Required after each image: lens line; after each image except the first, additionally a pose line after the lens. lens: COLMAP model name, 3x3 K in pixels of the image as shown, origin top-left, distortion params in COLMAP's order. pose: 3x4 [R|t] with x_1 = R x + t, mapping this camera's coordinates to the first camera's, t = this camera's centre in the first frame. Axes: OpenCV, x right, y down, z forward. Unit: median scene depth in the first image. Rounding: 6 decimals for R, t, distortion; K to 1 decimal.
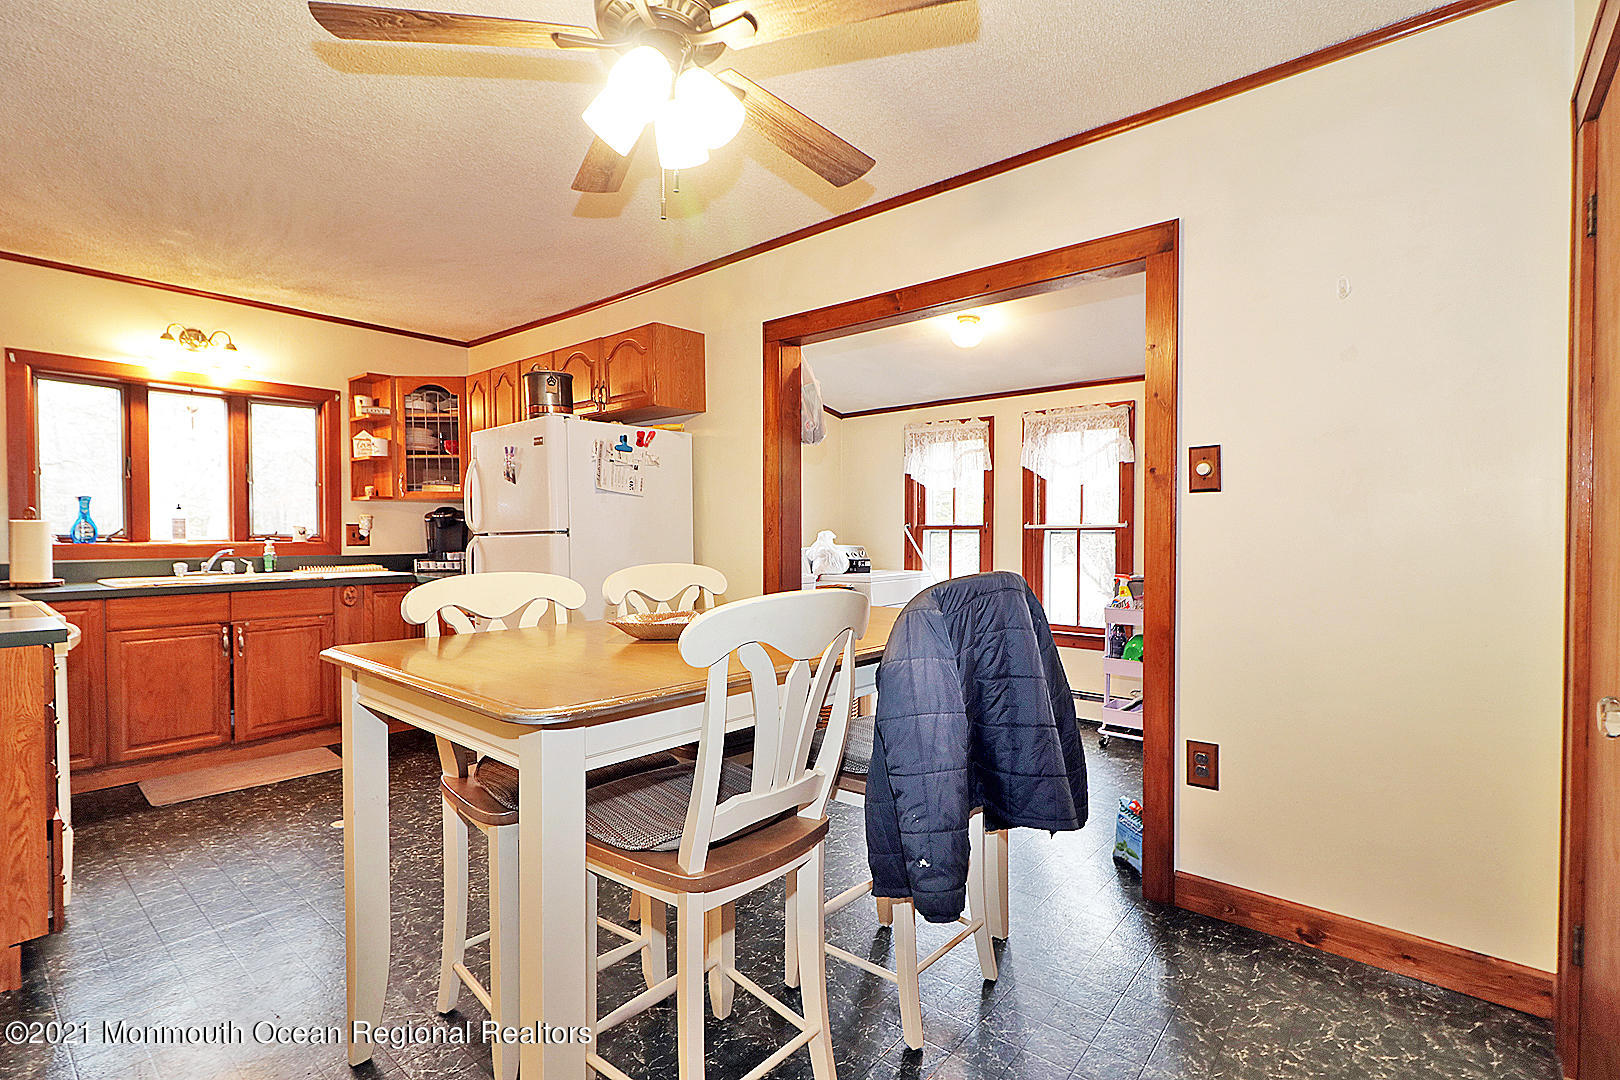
lens RADIAL K [[747.4, 0, 808.1], [0, 747.4, 539.4], [0, 0, 1]] dist [0.001851, 0.000032]
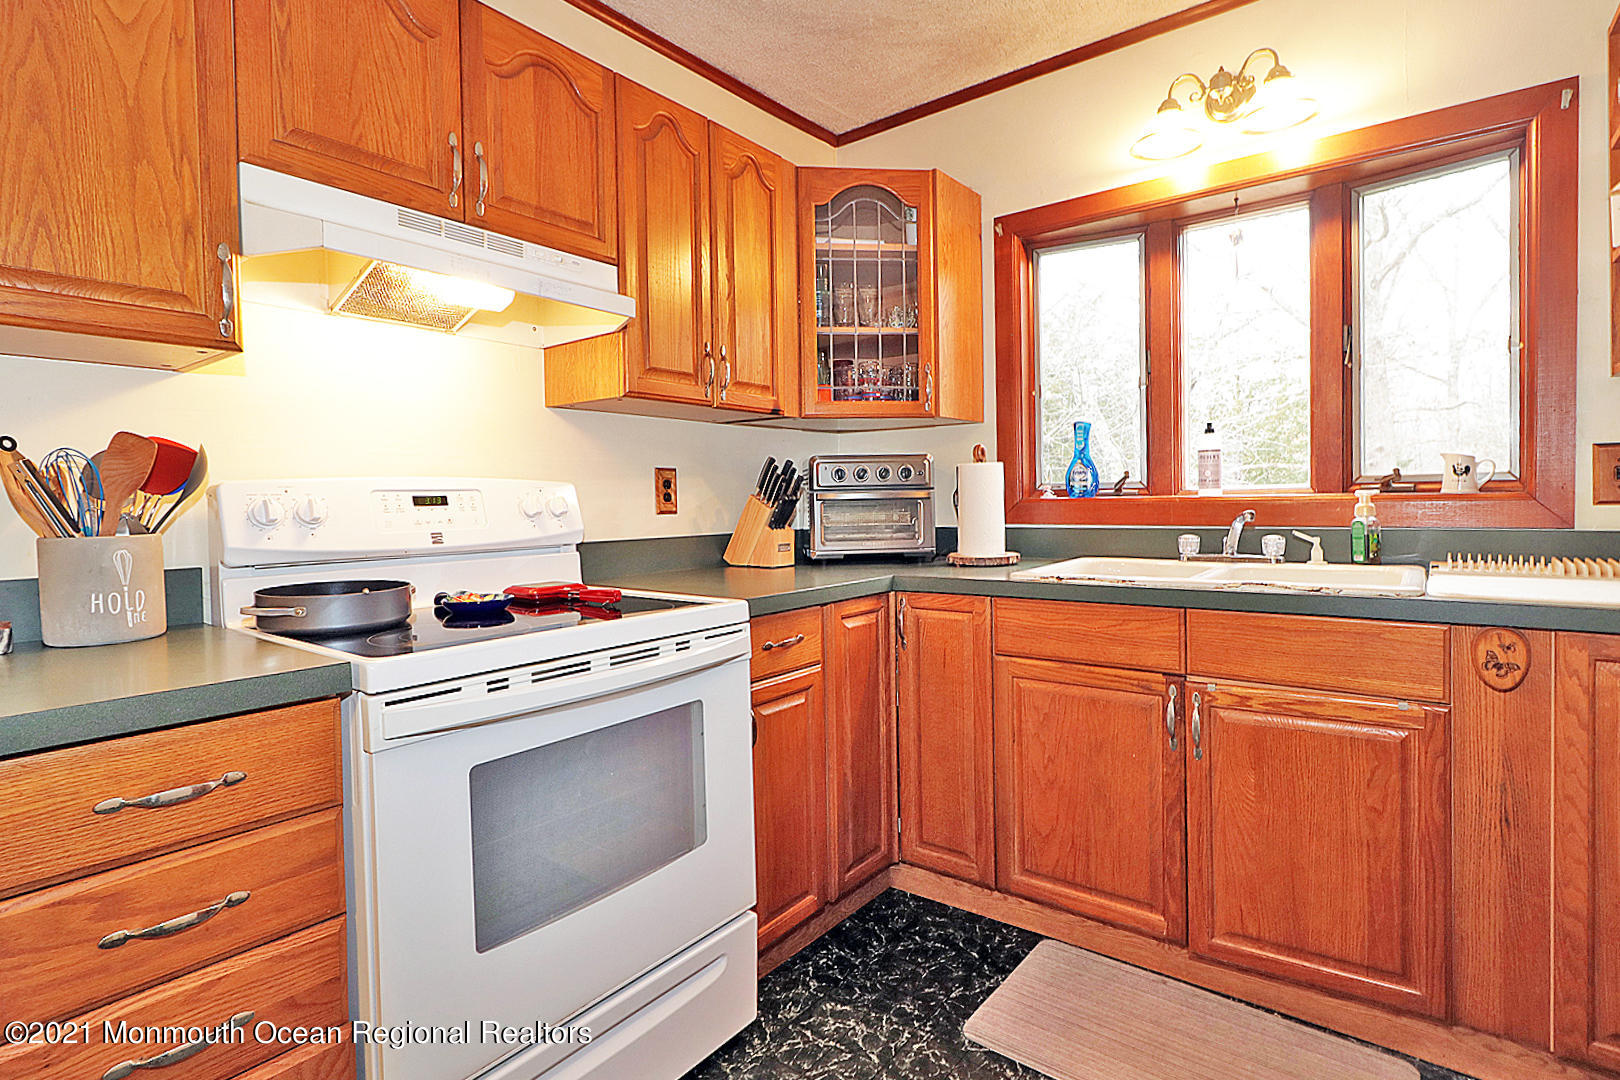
lens RADIAL K [[784.6, 0, 809.2], [0, 784.6, 526.6], [0, 0, 1]] dist [-0.016150, -0.001132]
pose [[0.033948, 0.030899, -0.998946, -0.298539], [0.006049, 0.999497, 0.031122, 0.007019], [0.999405, -0.007099, 0.033744, 0.703362]]
